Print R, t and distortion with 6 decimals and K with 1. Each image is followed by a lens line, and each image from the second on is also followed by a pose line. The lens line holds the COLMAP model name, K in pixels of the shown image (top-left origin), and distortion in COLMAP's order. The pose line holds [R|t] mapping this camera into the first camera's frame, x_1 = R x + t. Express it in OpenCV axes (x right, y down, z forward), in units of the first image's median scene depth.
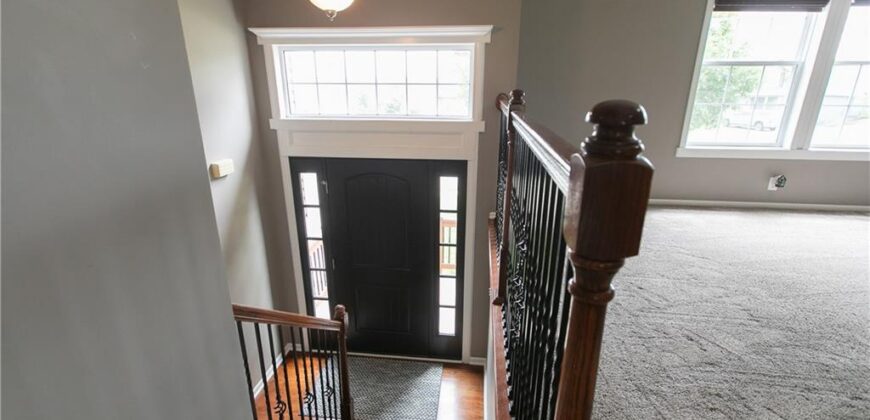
lens RADIAL K [[392.5, 0, 435.0], [0, 392.5, 210.0], [0, 0, 1]] dist [-0.000550, -0.000055]
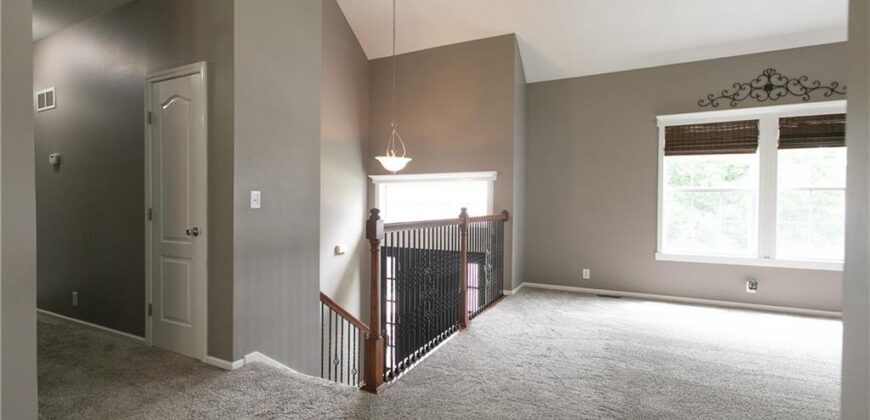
lens RADIAL K [[392.5, 0, 435.0], [0, 392.5, 210.0], [0, 0, 1]] dist [-0.000550, -0.000055]
pose [[0.937729, 0.007865, -0.347278, 0.431827], [-0.110243, 0.954798, -0.276057, 0.156557], [0.329409, 0.297152, 0.896209, -0.472347]]
